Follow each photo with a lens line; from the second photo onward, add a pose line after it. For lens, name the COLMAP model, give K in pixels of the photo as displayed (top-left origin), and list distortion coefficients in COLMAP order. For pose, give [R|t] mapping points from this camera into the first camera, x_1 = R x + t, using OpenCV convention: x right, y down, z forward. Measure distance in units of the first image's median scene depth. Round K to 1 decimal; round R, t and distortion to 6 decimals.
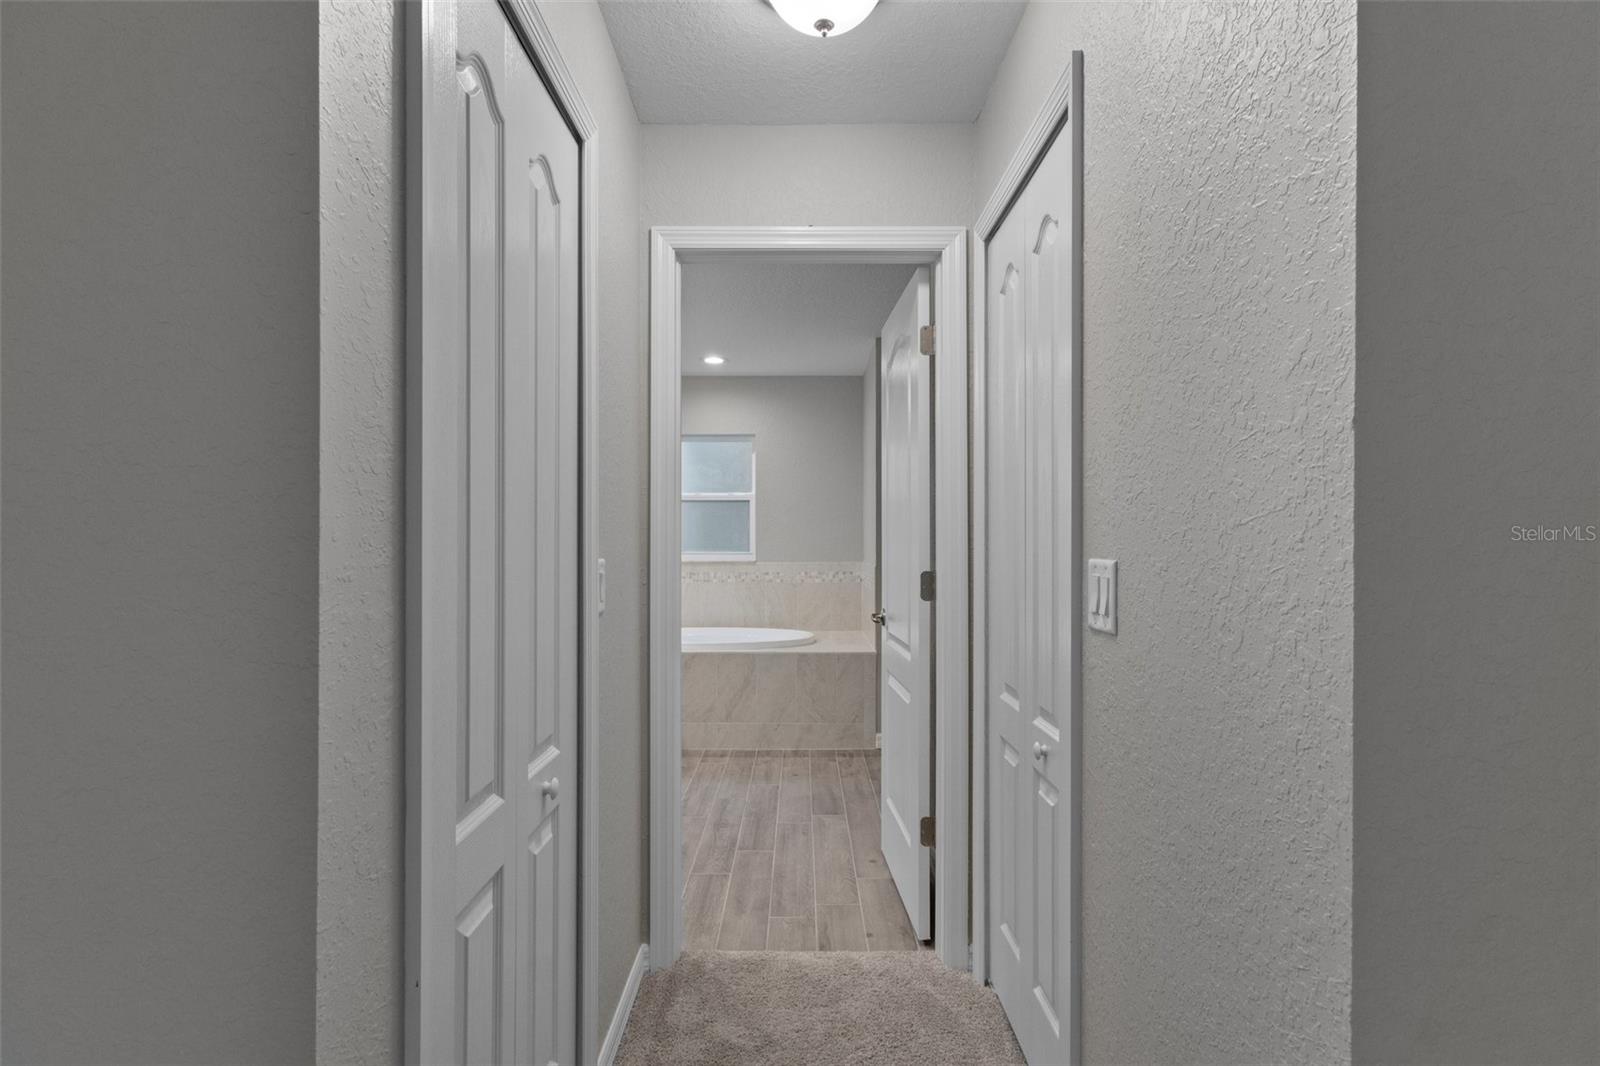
lens RADIAL K [[840.7, 0, 811.7], [0, 840.7, 539.7], [0, 0, 1]] dist [0.009907, -0.002249]
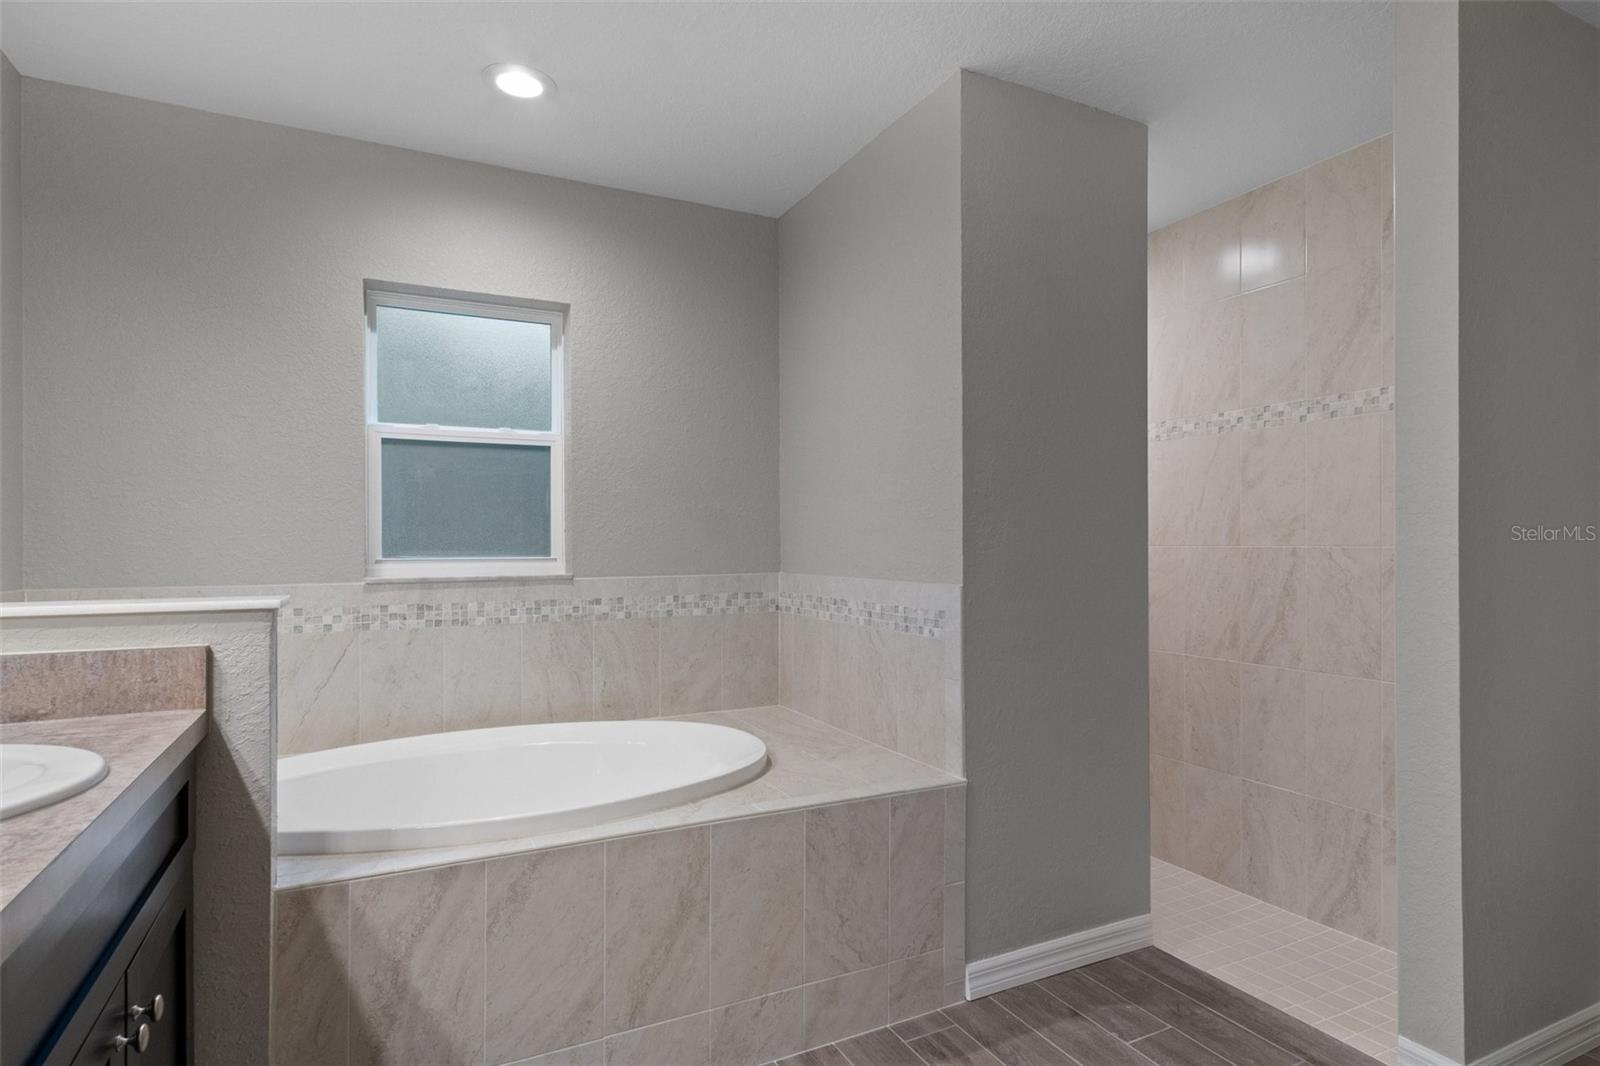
lens RADIAL K [[840.7, 0, 823.5], [0, 840.7, 533.5], [0, 0, 1]] dist [0.009907, -0.002249]
pose [[0.889154, 0.004771, 0.457584, -0.181130], [-0.002307, 0.999980, -0.005944, 0.005079], [-0.457603, 0.004230, 0.889147, 0.593404]]
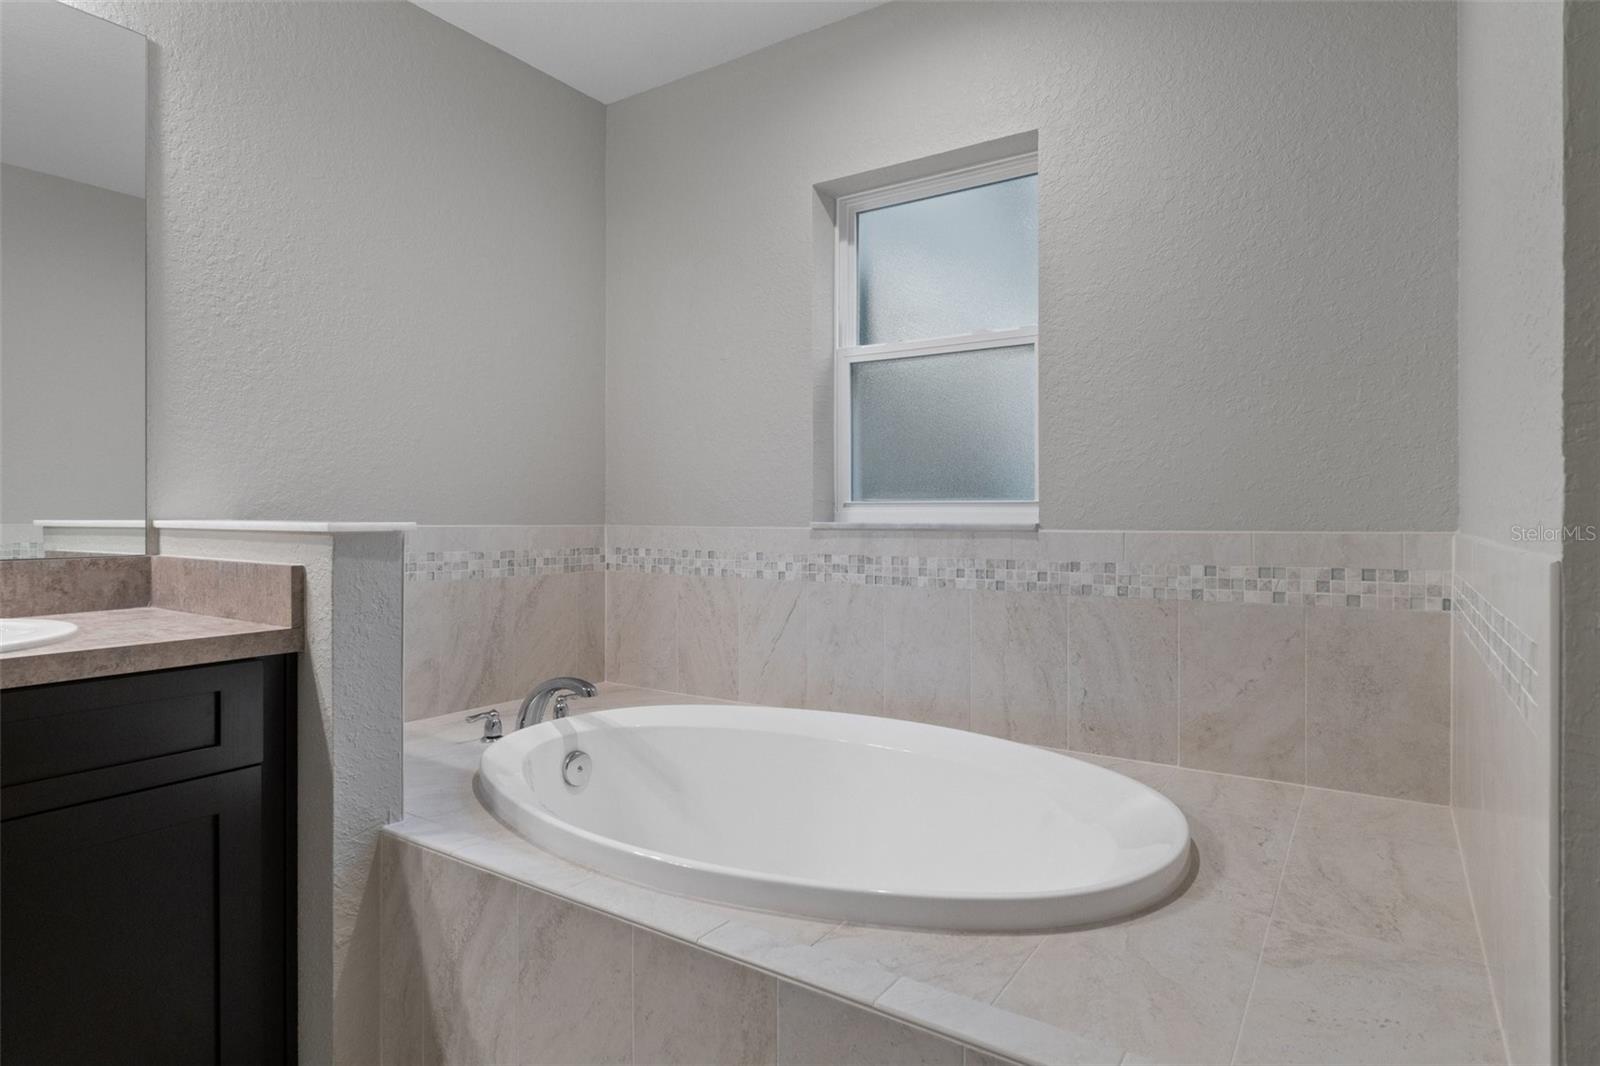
lens RADIAL K [[879.3, 0, 797.5], [0, 879.3, 509.4], [0, 0, 1]] dist [-0.002831, -0.002018]
pose [[0.829986, -0.000817, -0.557784, 0.050922], [0.003166, 0.999990, 0.003247, 0.020378], [0.557776, -0.004461, 0.829980, 0.770054]]
